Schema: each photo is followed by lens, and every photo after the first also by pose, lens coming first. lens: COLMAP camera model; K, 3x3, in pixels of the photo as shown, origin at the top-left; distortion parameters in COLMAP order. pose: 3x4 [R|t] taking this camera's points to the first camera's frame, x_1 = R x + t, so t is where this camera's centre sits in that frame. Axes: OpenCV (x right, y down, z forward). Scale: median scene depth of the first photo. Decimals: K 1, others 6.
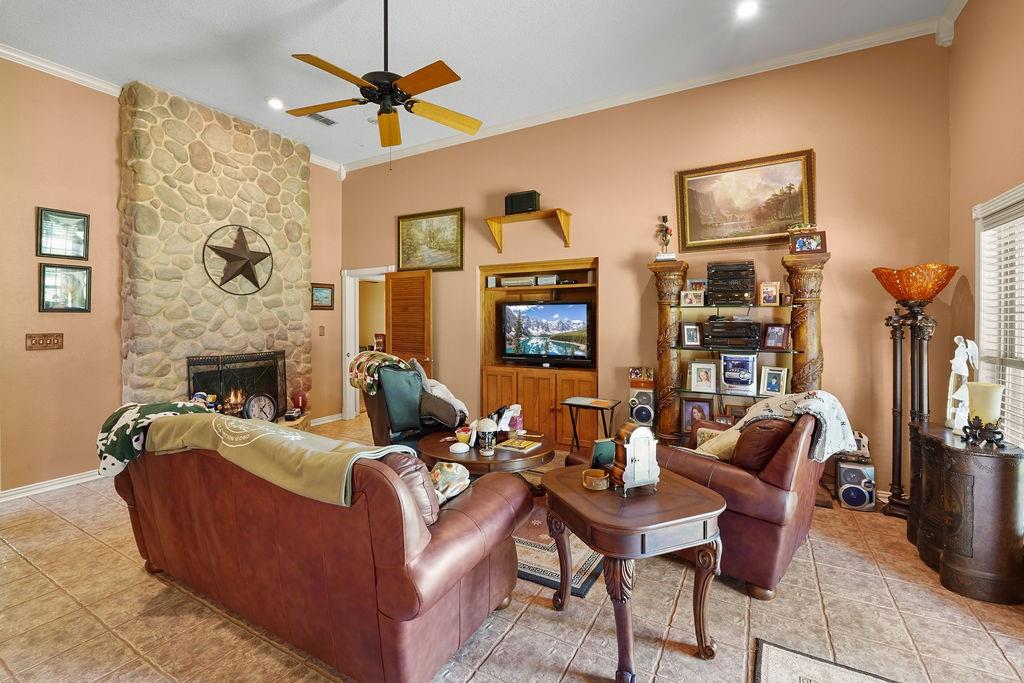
lens RADIAL K [[445.1, 0, 501.4], [0, 445.1, 314.0], [0, 0, 1]] dist [-0.011069, 0.003505]
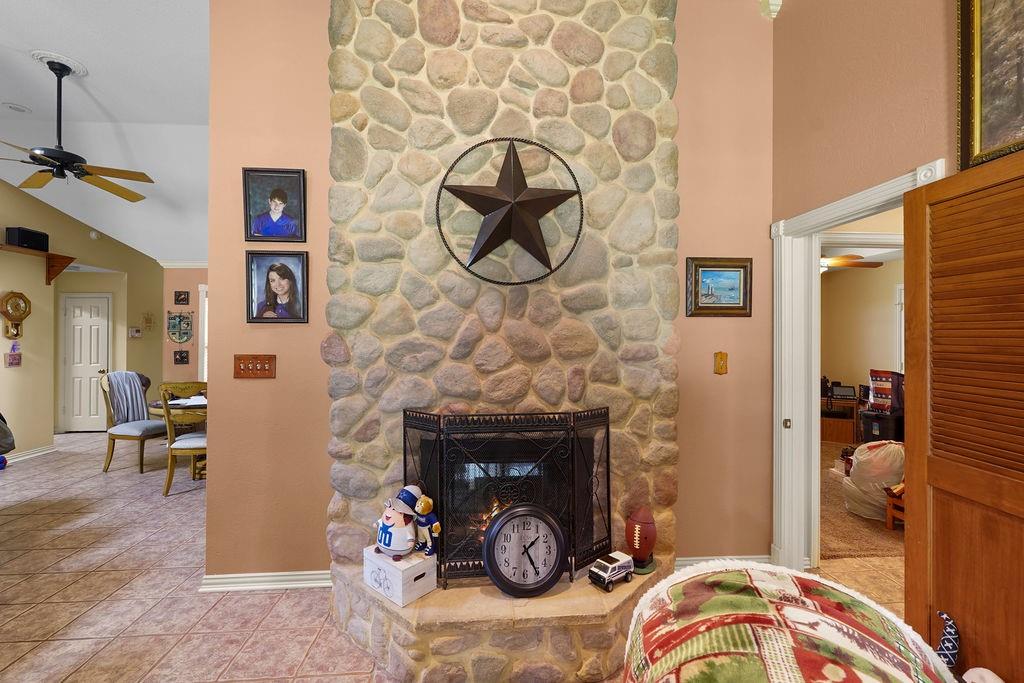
lens RADIAL K [[445.1, 0, 507.3], [0, 445.1, 335.6], [0, 0, 1]] dist [-0.011069, 0.003505]
pose [[0.561912, 0.004150, -0.827187, -0.193330], [0.001085, 0.999983, 0.005754, 0.008640], [0.827196, -0.004130, 0.561898, 0.714690]]
